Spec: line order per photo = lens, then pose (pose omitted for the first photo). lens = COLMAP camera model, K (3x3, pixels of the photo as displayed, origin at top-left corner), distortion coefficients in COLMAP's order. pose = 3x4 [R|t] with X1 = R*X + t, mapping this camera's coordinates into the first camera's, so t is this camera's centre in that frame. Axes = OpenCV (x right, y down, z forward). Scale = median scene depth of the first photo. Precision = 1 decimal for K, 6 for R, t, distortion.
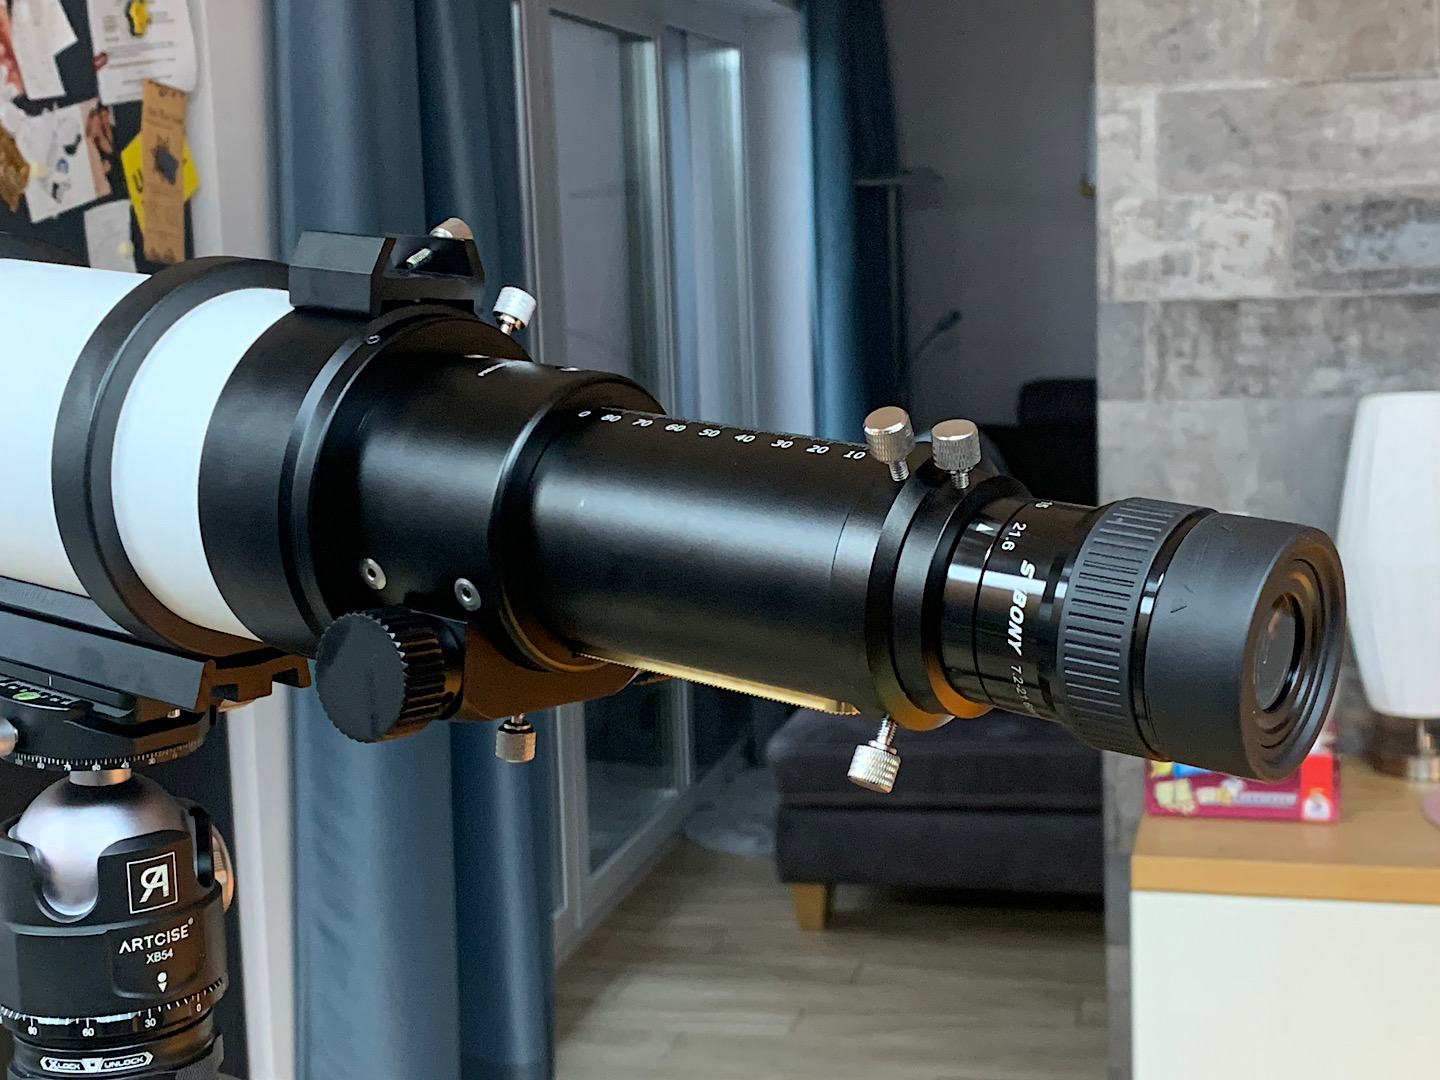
lens RADIAL K [[2216.2, 0, 720.0], [0, 2216.2, 540.0], [0, 0, 1]] dist [0.037361, -0.014700]
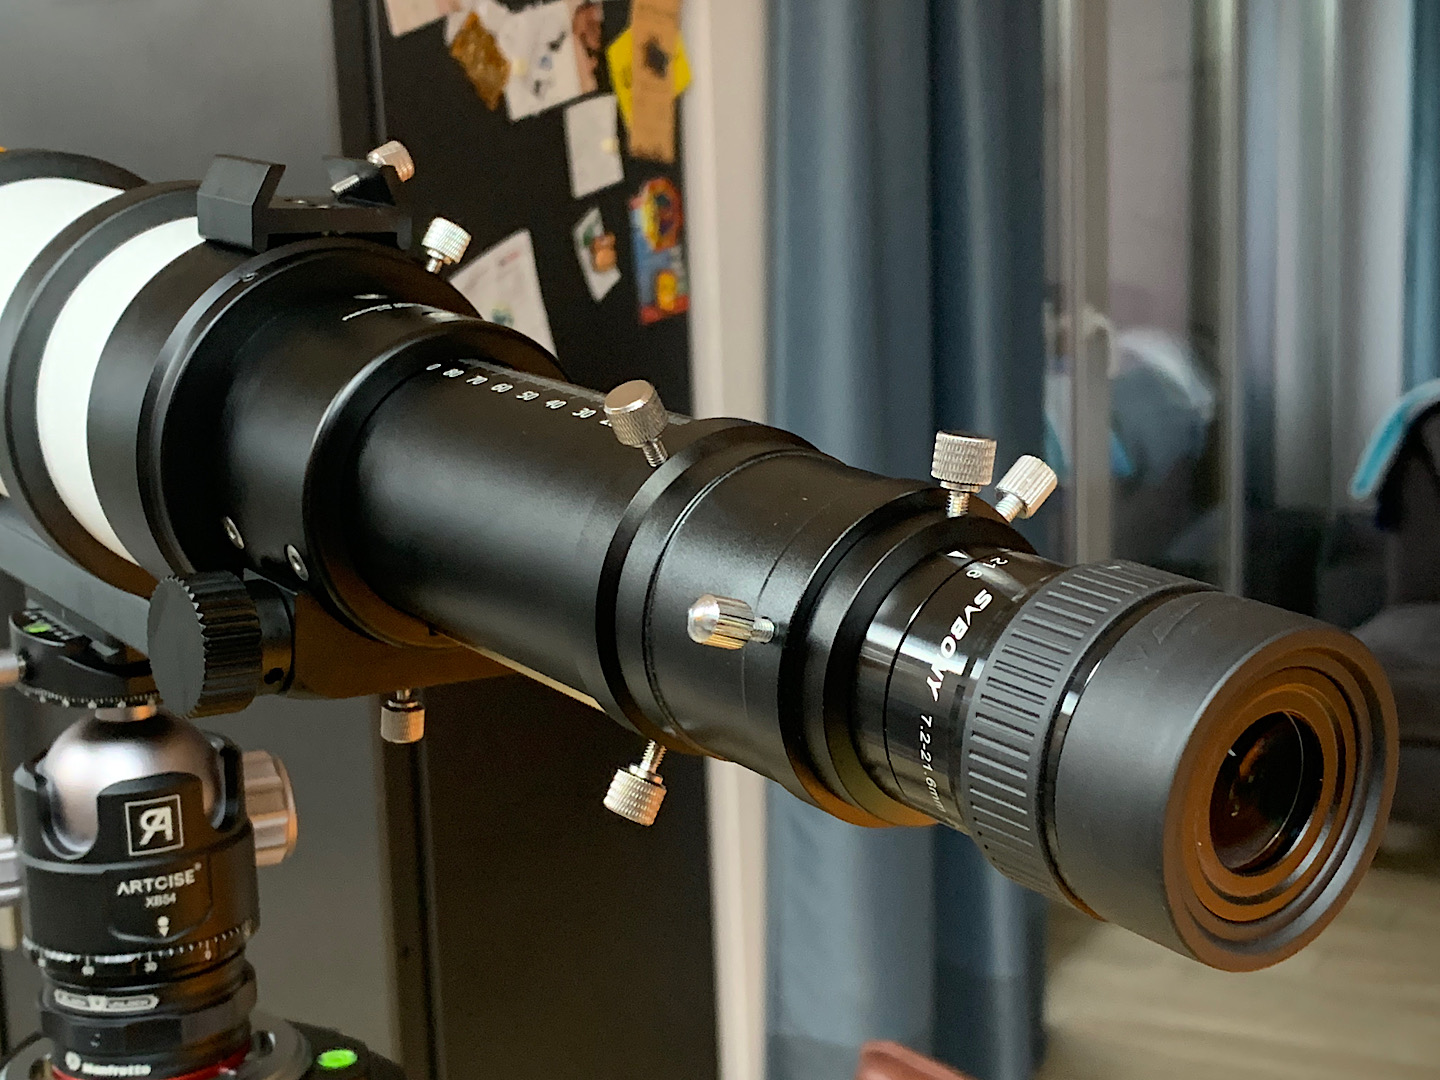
lens RADIAL K [[2216.2, 0, 720.0], [0, 2216.2, 540.0], [0, 0, 1]] dist [0.037361, -0.014700]
pose [[0.962413, 0.049674, -0.267010, 0.237053], [-0.036401, 0.997854, 0.054435, -0.032578], [0.269141, -0.042670, 0.962155, 0.135147]]
